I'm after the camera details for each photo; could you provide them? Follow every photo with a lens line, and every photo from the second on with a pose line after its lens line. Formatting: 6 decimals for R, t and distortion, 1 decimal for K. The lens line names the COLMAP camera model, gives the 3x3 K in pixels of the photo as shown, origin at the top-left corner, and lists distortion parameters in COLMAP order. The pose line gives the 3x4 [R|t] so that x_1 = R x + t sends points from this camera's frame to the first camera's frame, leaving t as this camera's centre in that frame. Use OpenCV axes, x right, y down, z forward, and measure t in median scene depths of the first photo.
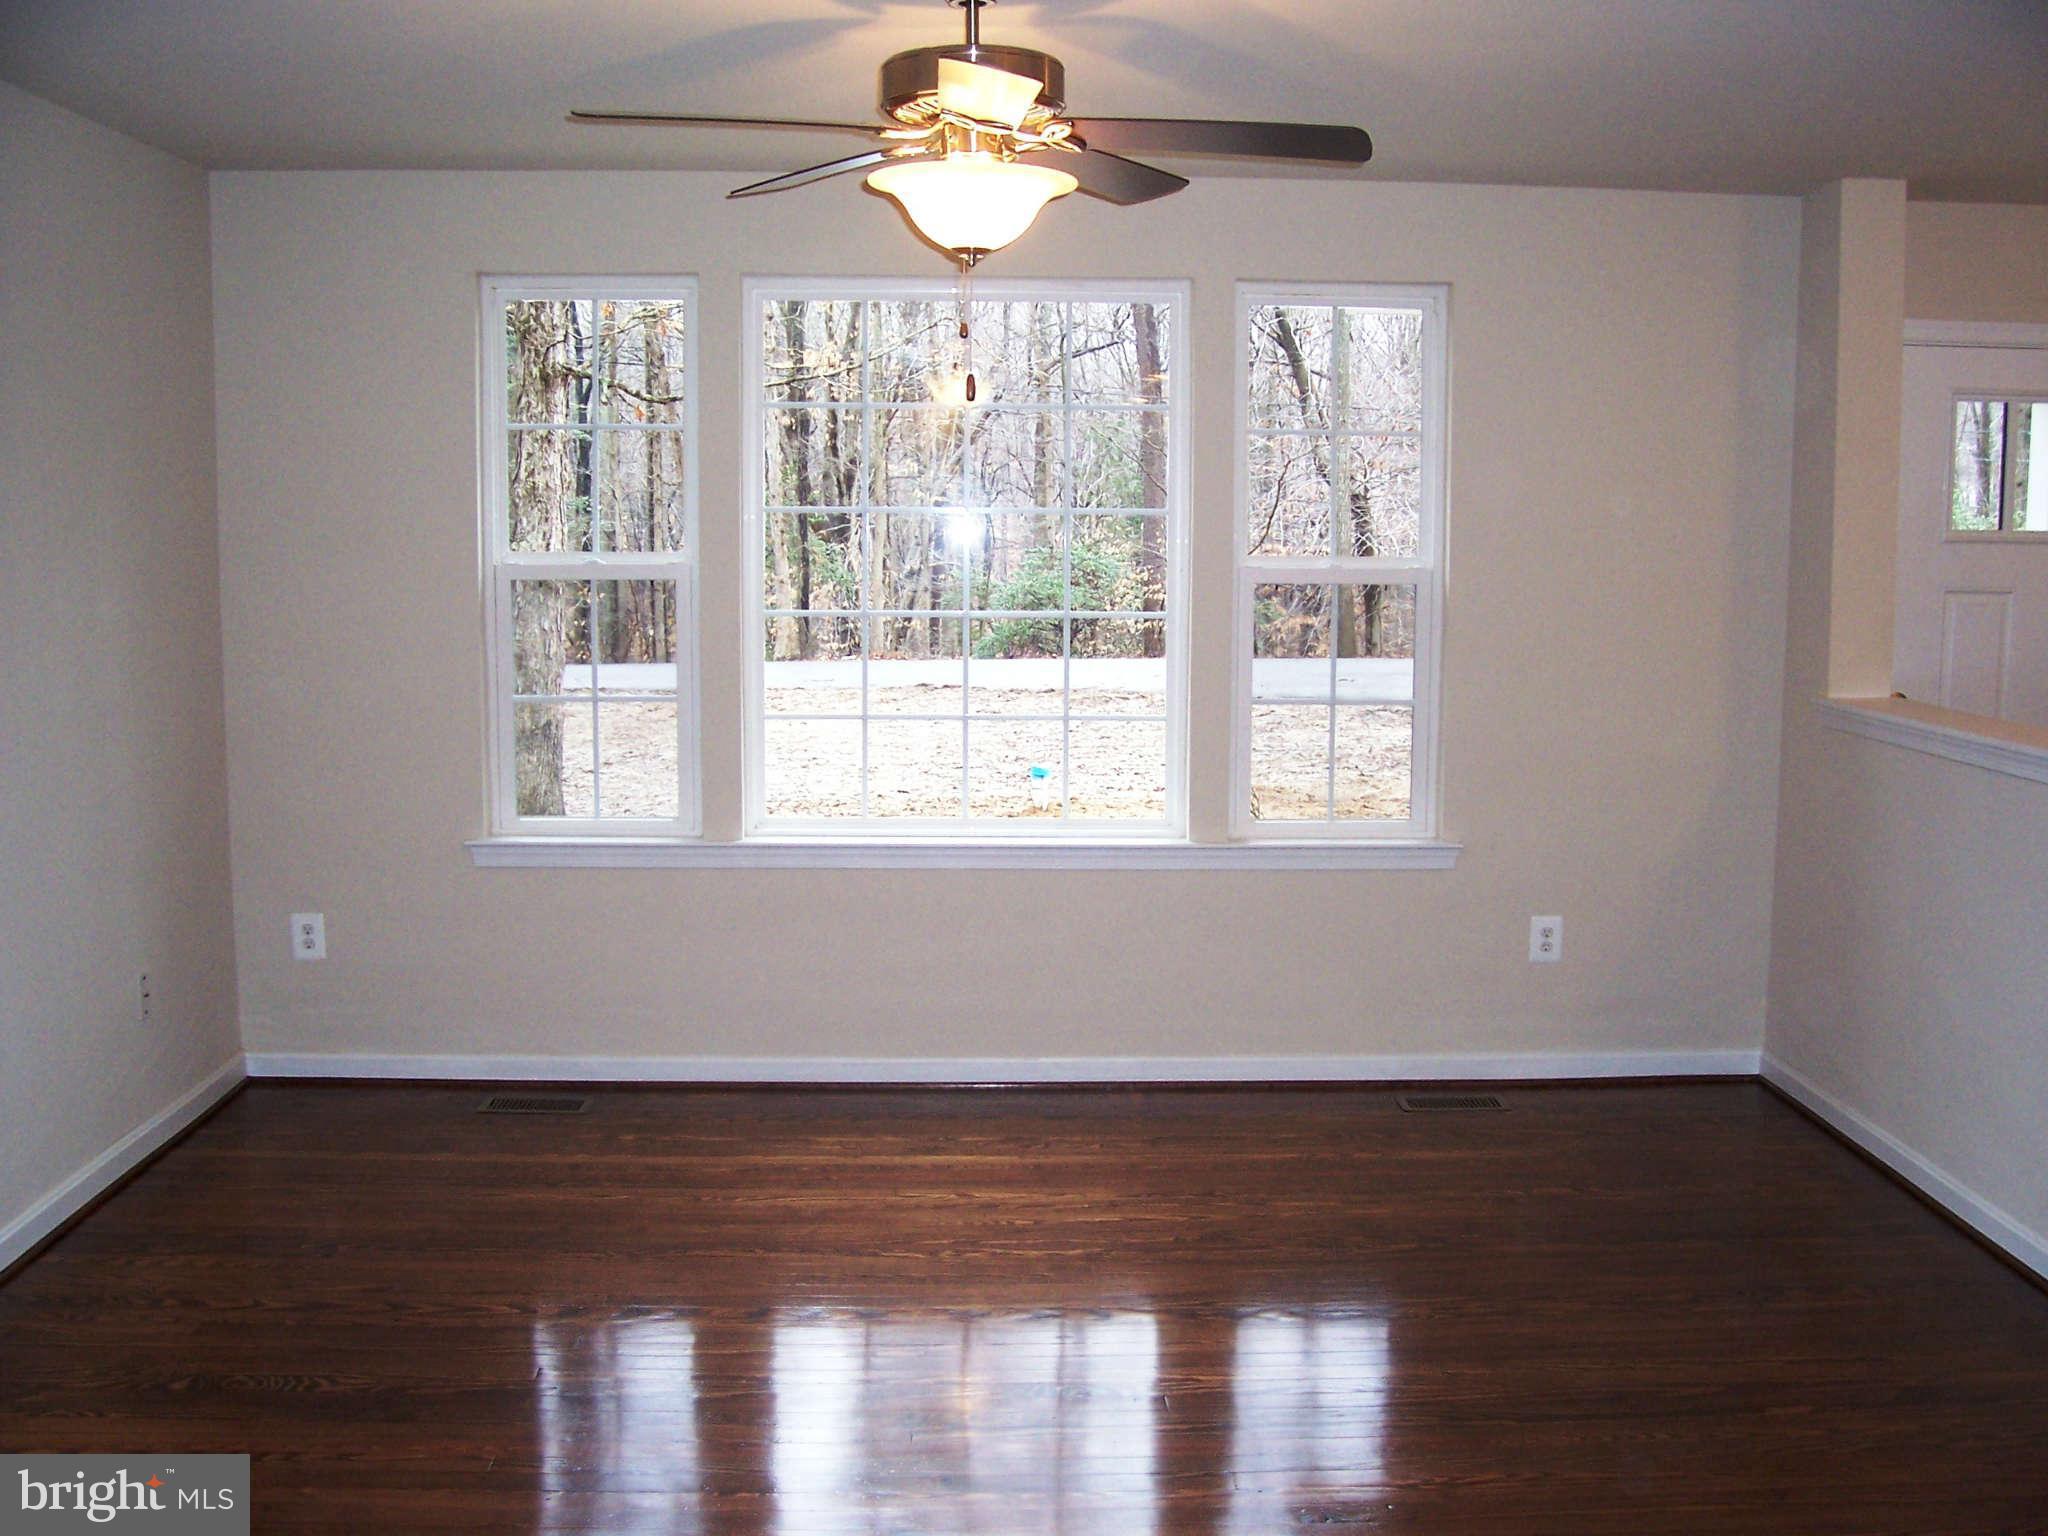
lens RADIAL K [[2077.4, 0, 1045.1], [0, 2077.4, 776.1], [0, 0, 1]] dist [-0.191218, 0.190808]
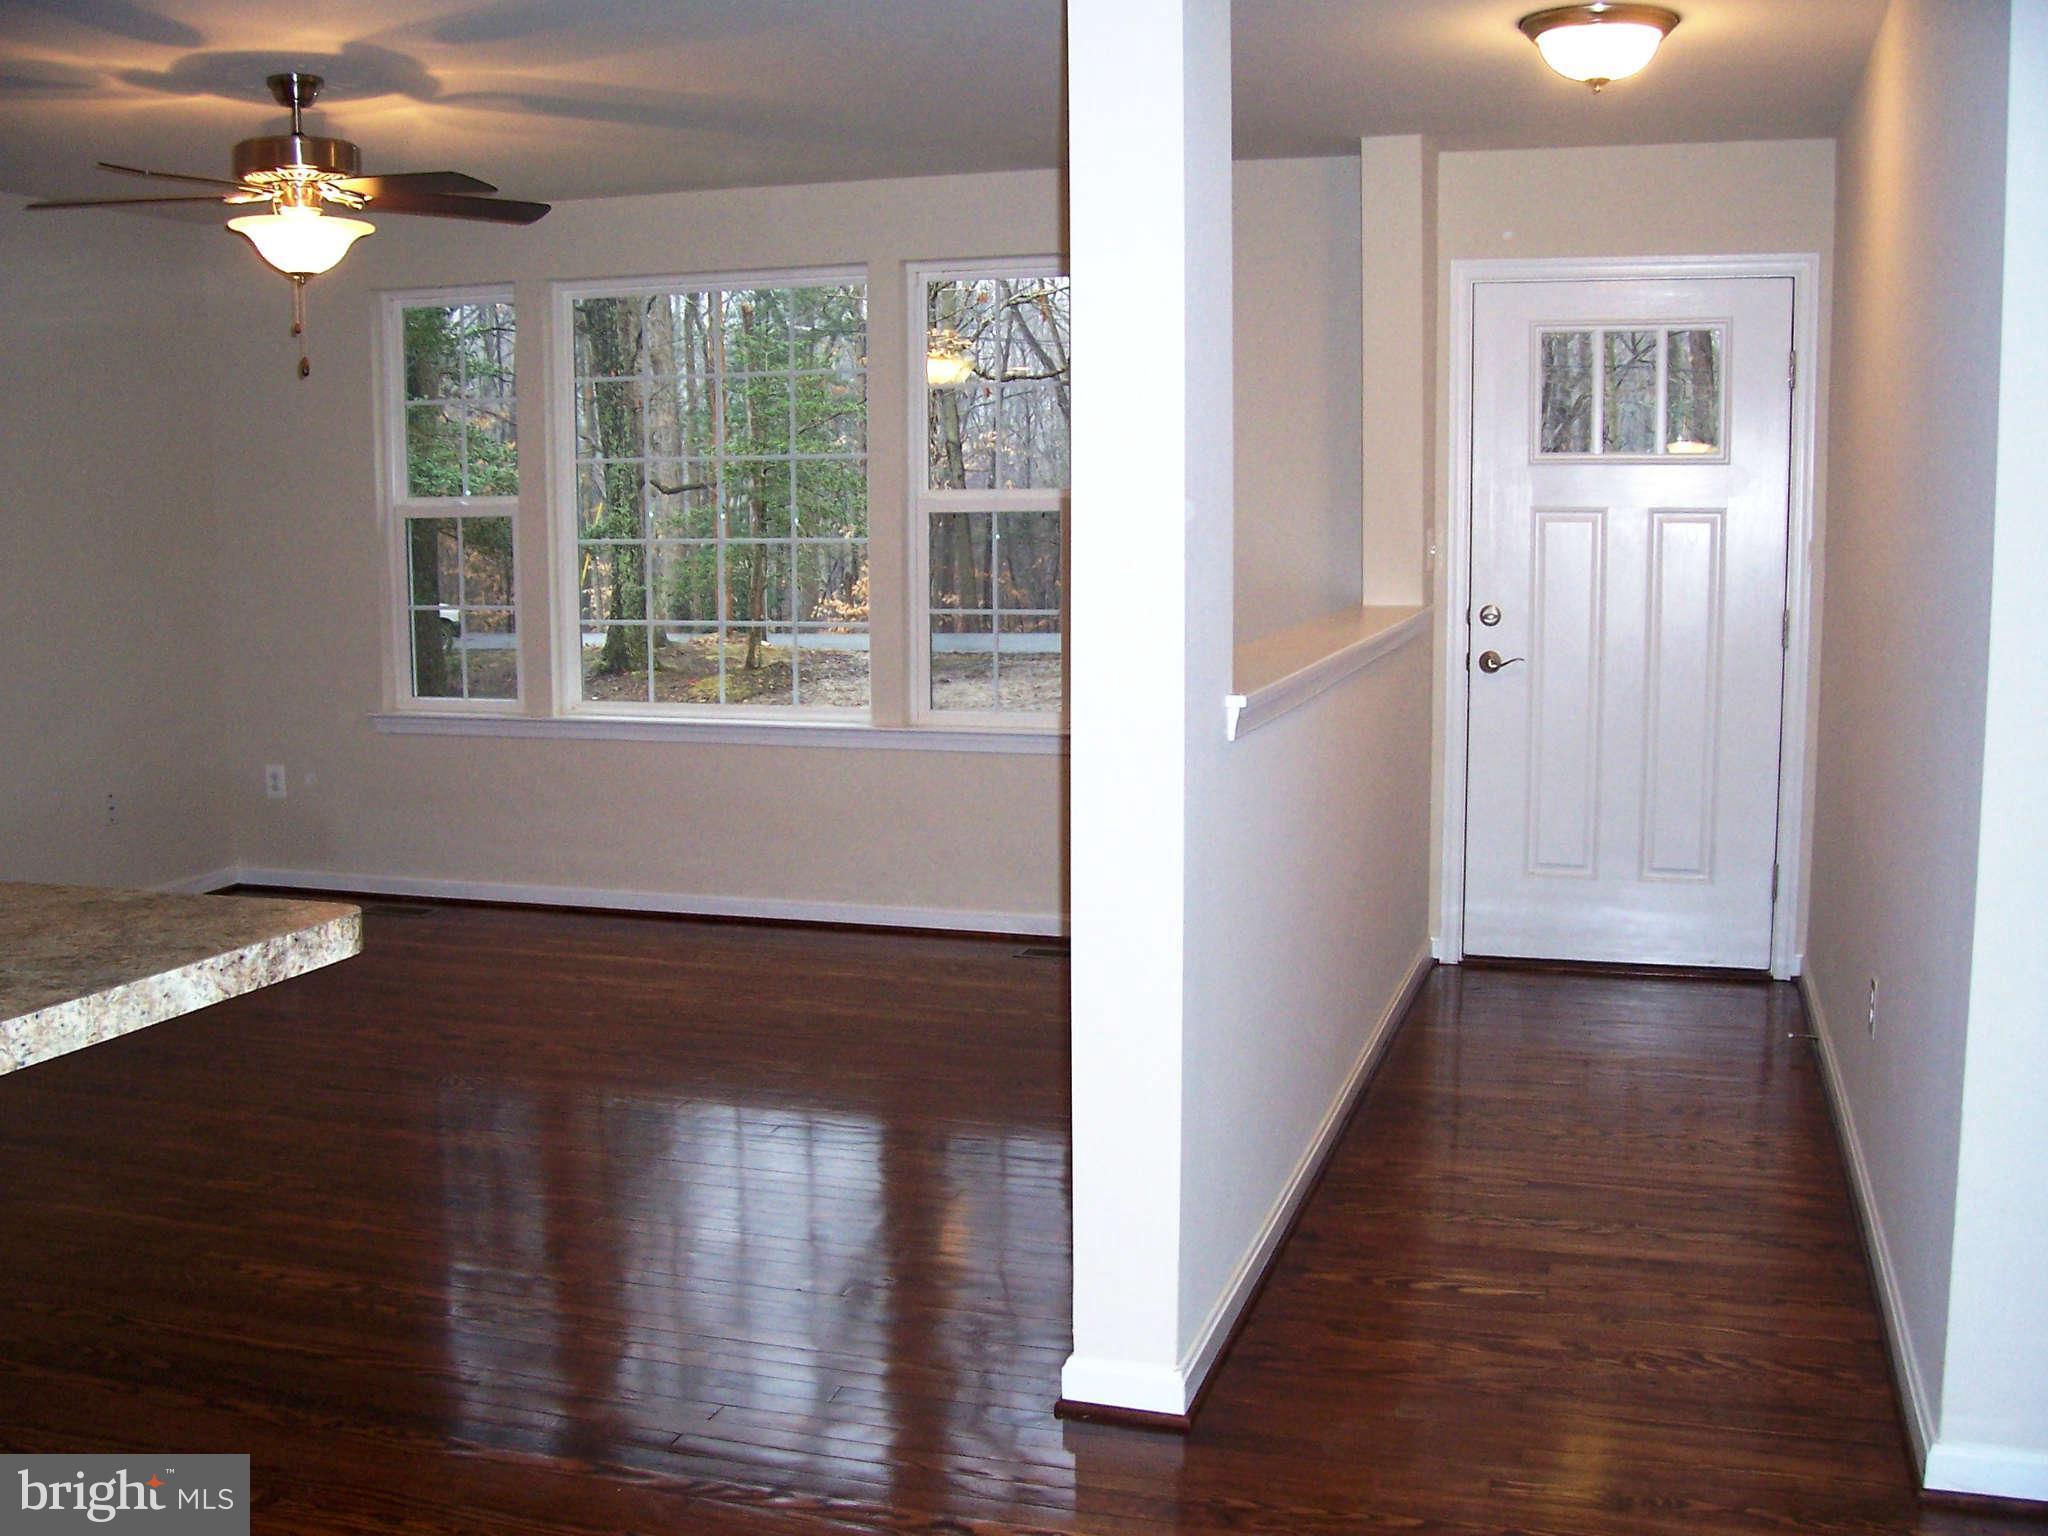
lens RADIAL K [[2077.4, 0, 1045.1], [0, 2077.4, 776.1], [0, 0, 1]] dist [-0.191218, 0.190808]
pose [[0.946825, 0.030863, -0.320265, 0.554093], [-0.026751, 0.999494, 0.017232, 0.037791], [0.320634, -0.007749, 0.947171, -0.118844]]
